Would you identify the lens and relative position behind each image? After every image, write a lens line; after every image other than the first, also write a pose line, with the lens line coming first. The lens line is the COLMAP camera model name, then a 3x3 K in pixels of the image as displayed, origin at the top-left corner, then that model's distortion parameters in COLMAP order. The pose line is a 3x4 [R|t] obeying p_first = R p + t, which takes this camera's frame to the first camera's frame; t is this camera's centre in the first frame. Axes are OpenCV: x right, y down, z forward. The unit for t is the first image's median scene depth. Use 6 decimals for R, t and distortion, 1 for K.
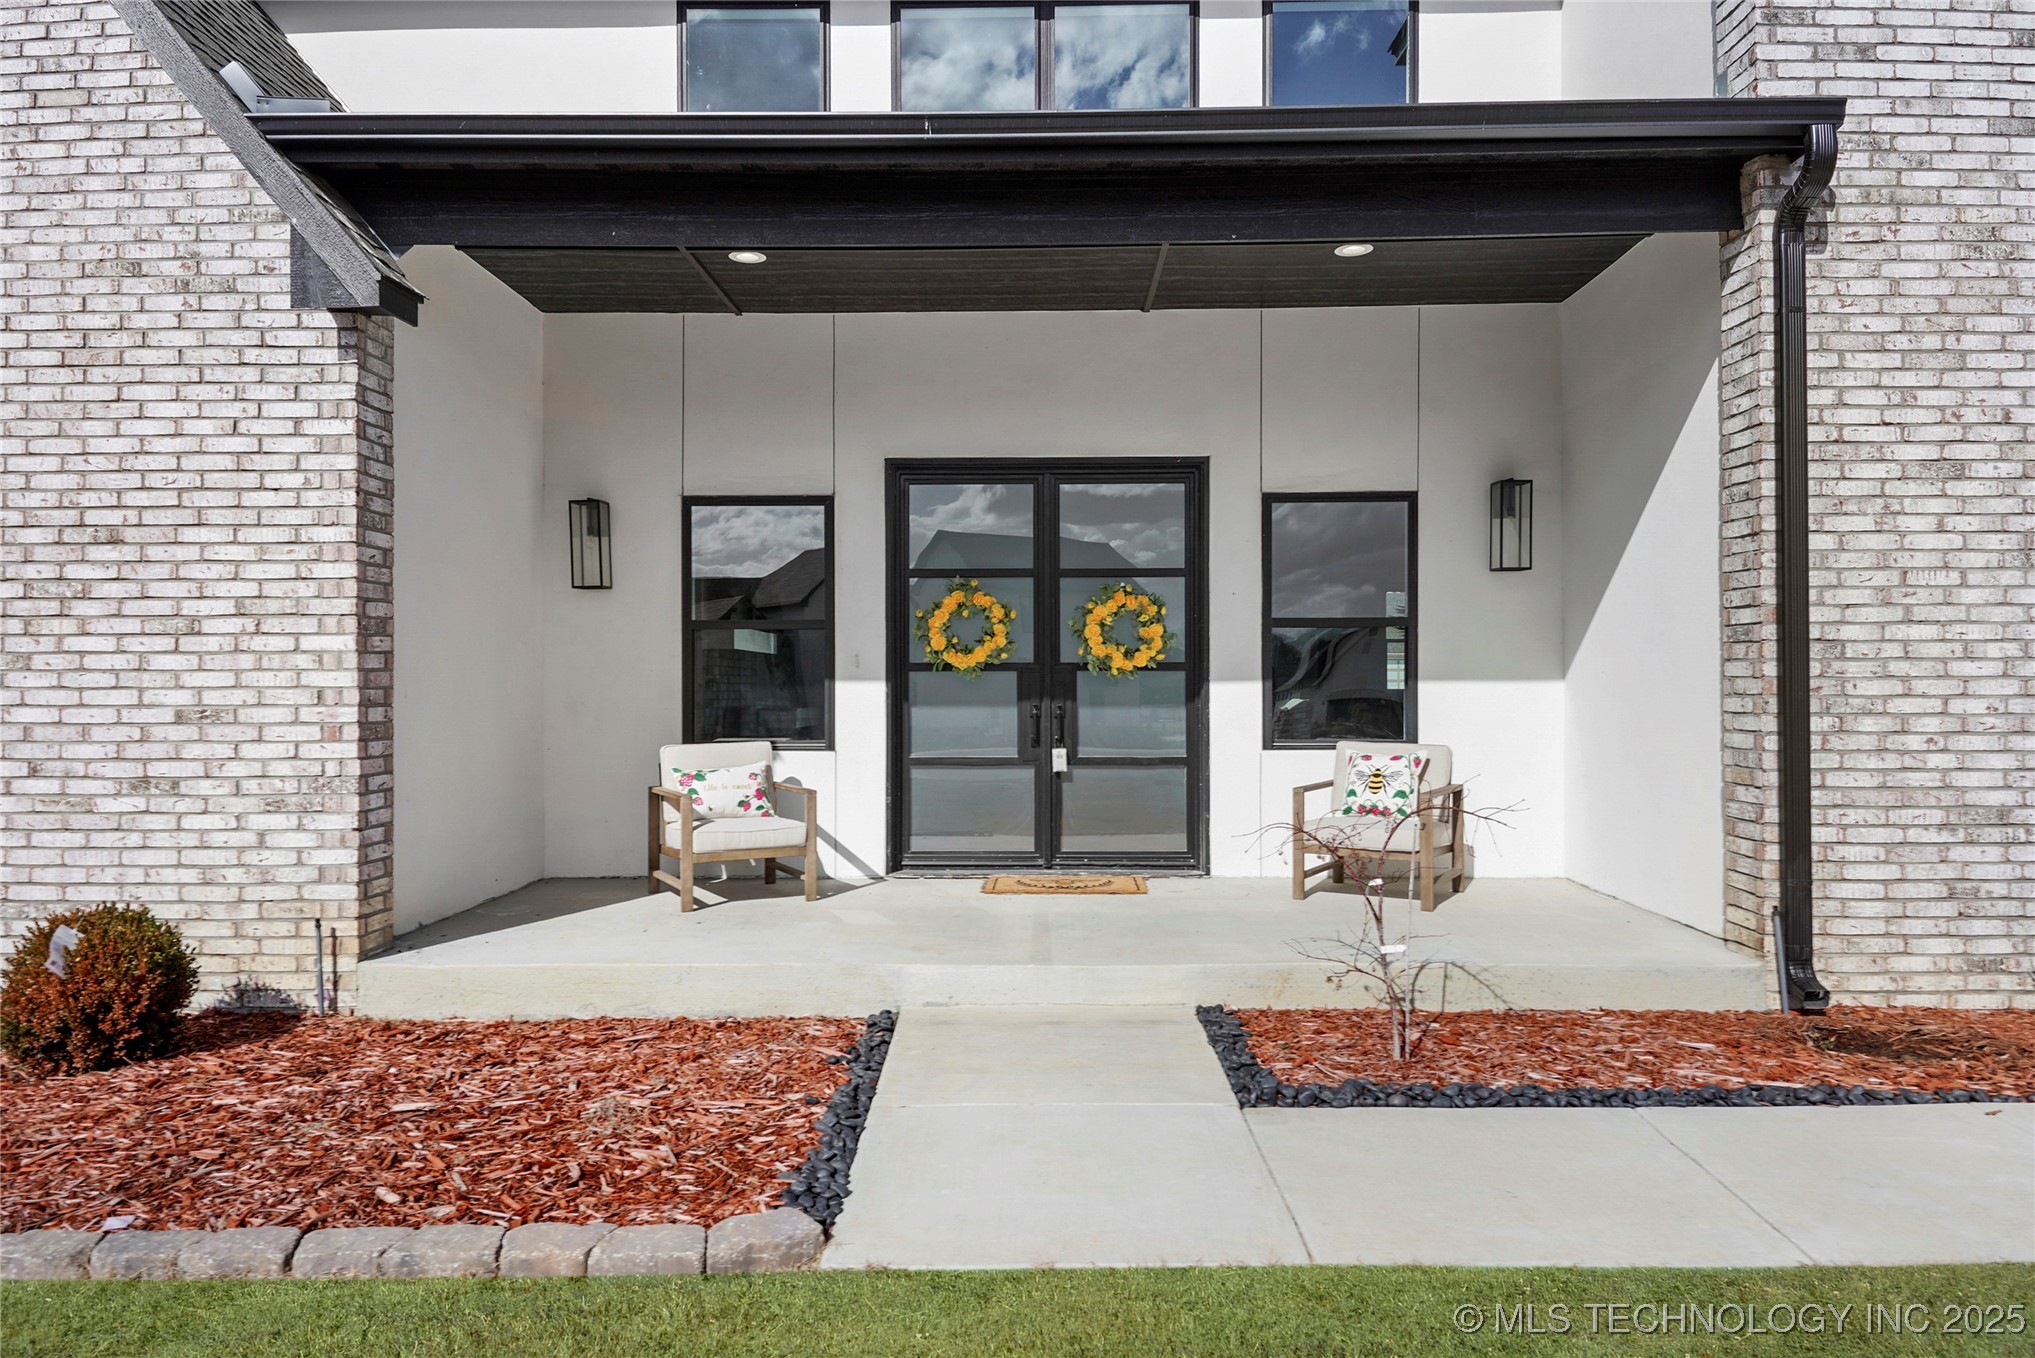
lens RADIAL K [[1315.2, 0, 1013.7], [0, 1315.2, 670.5], [0, 0, 1]] dist [0.098360, -0.105534]
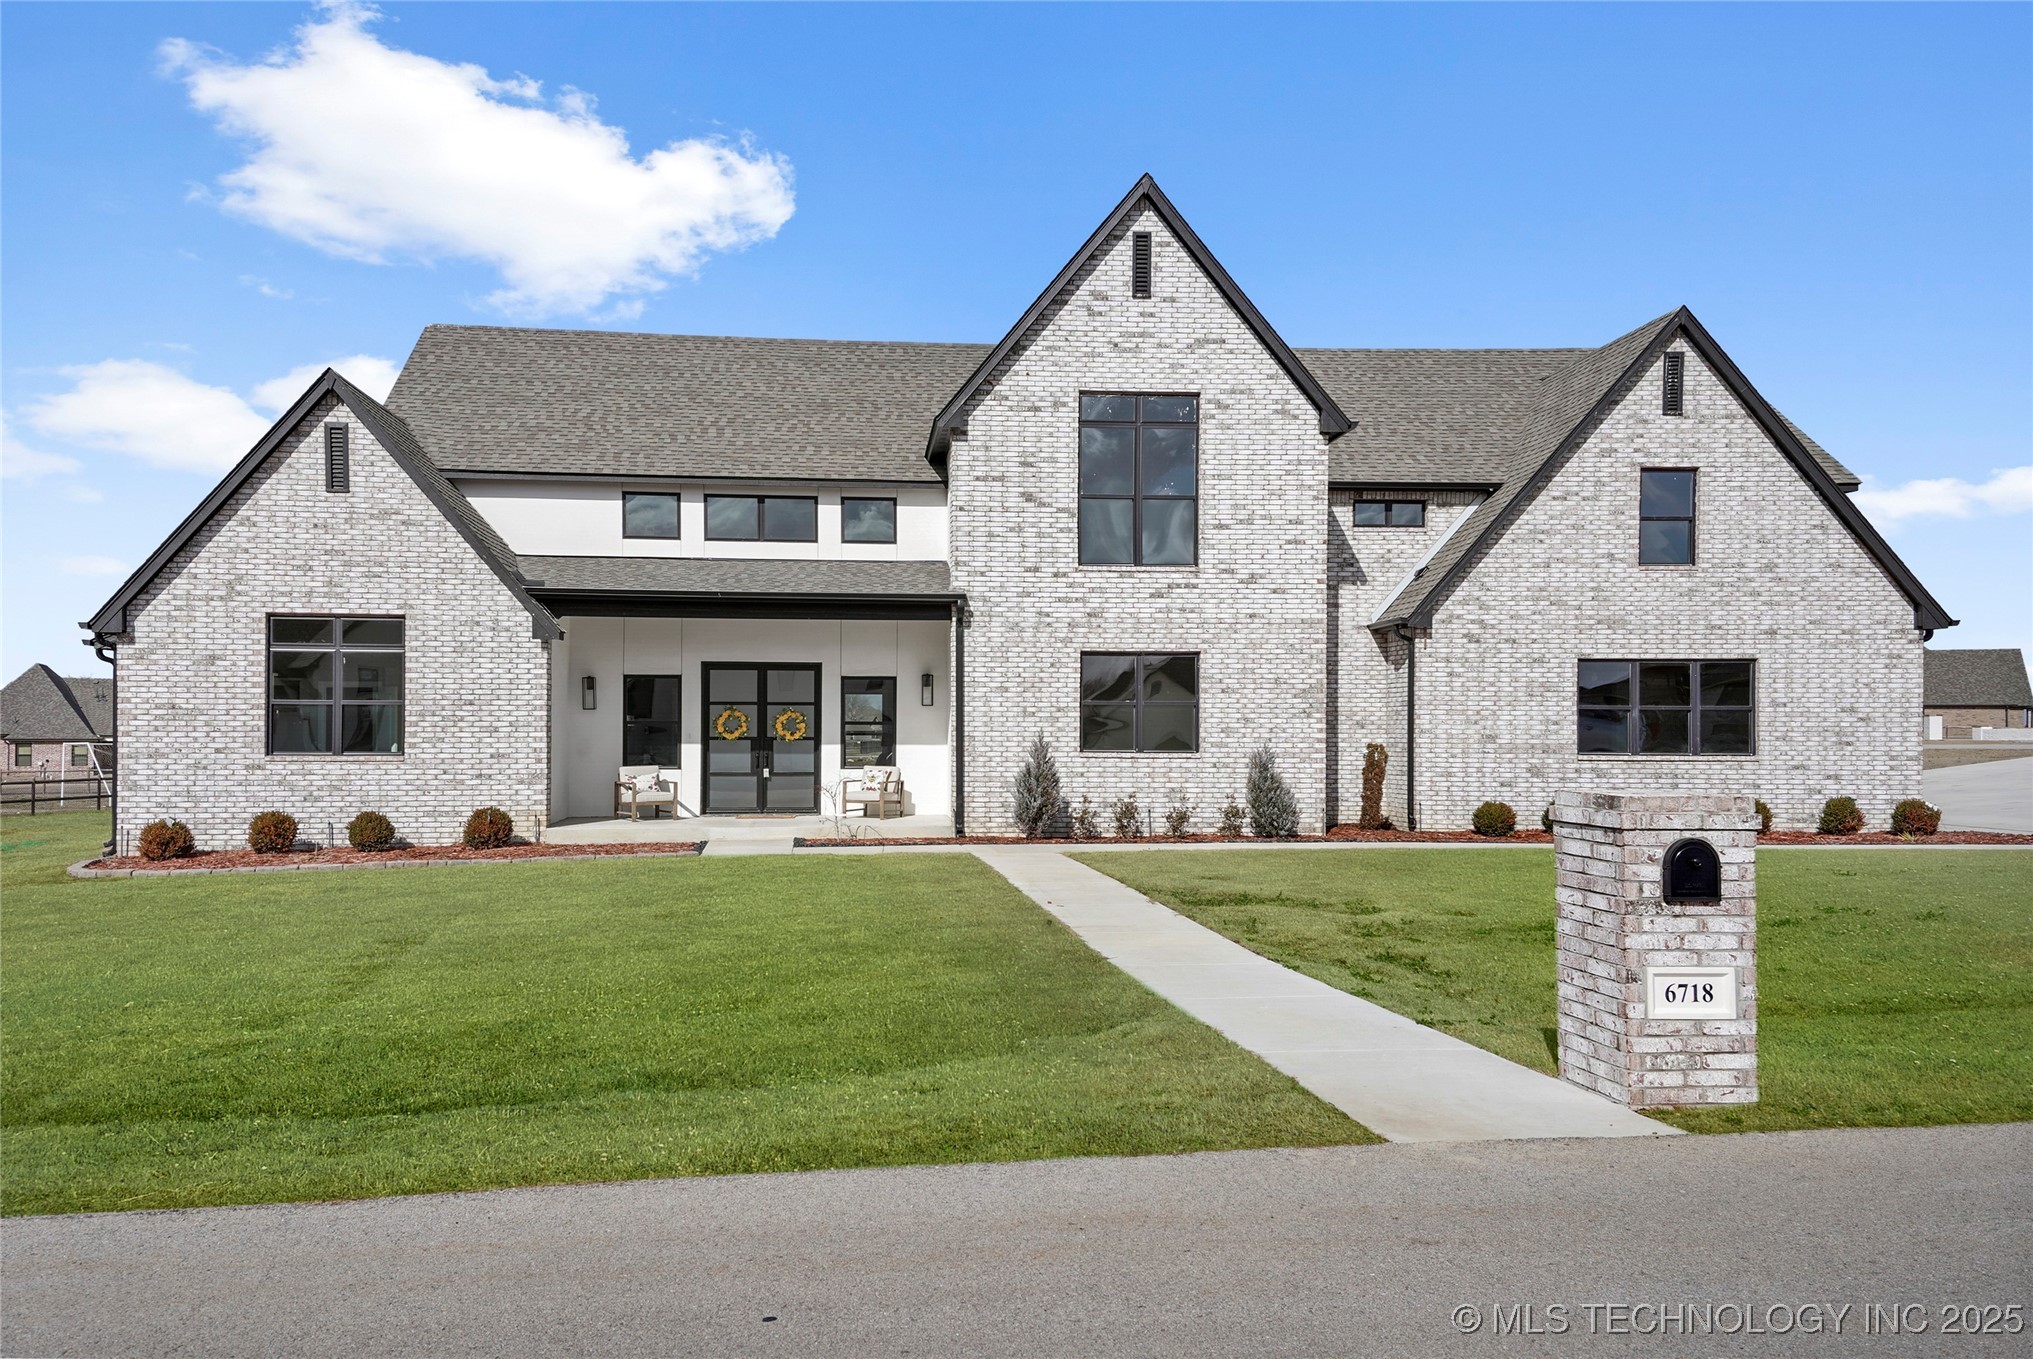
lens RADIAL K [[1485.7, 0, 1016.5], [0, 1485.7, 679.5], [0, 0, 1]] dist [0.075245, 0.000494]
pose [[0.990658, 0.009320, 0.136052, 0.127860], [-0.006642, 0.999775, -0.020125, -0.066728], [-0.136209, 0.019033, 0.990497, -2.133100]]
